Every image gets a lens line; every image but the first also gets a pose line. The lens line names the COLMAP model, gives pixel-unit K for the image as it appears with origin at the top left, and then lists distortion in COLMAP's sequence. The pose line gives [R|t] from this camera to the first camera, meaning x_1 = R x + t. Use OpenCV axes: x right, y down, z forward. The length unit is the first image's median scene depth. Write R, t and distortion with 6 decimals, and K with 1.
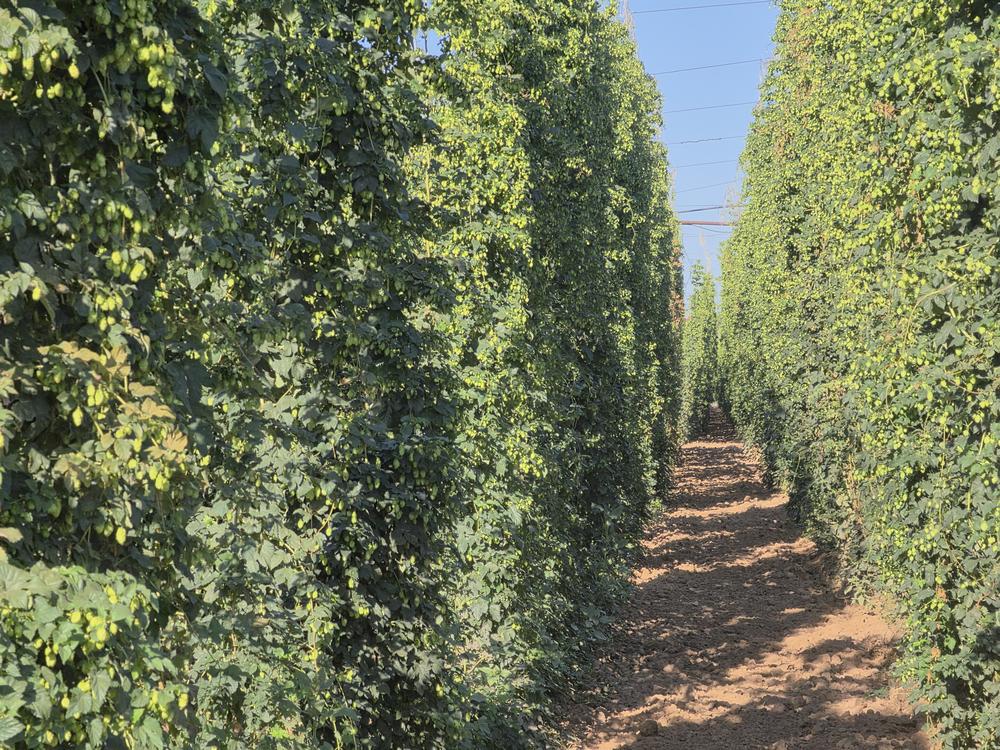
lens RADIAL K [[3311.7, 0, 500.0], [0, 3311.7, 375.0], [0, 0, 1]] dist [0.553681, 0.979280]
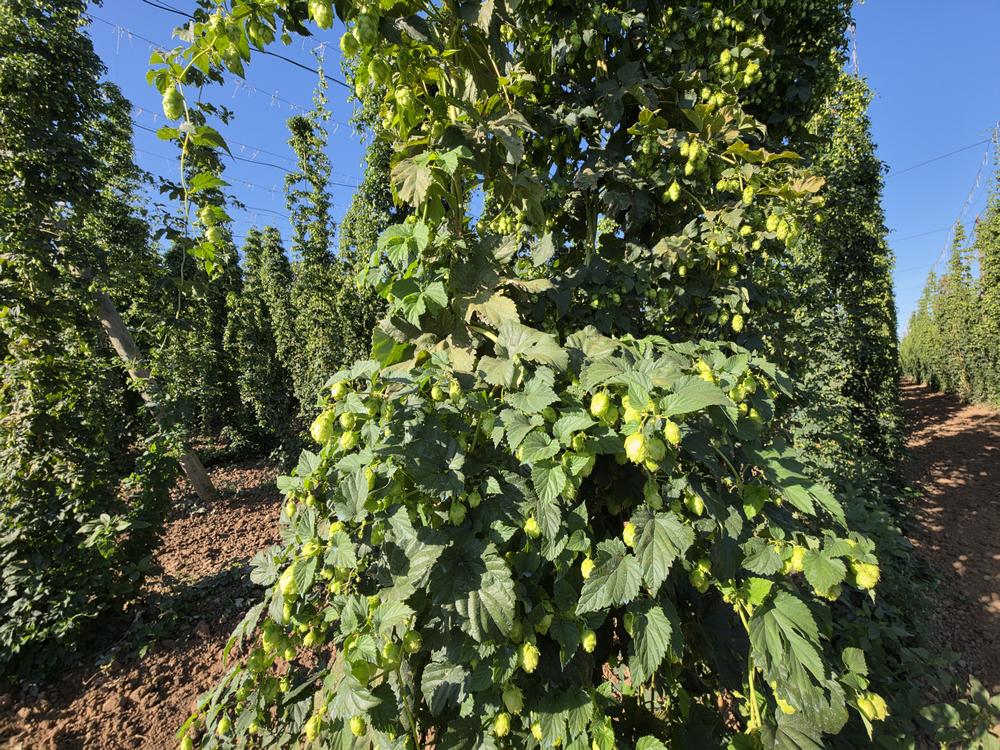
lens RADIAL K [[380.0, 0, 490.3], [0, 380.0, 380.8], [0, 0, 1]] dist [-0.007754, 0.000025]
pose [[0.733413, -0.023199, -0.679388, -0.050369], [0.031957, 0.999489, 0.000369, 0.034397], [0.679032, -0.021982, 0.733780, 0.477614]]
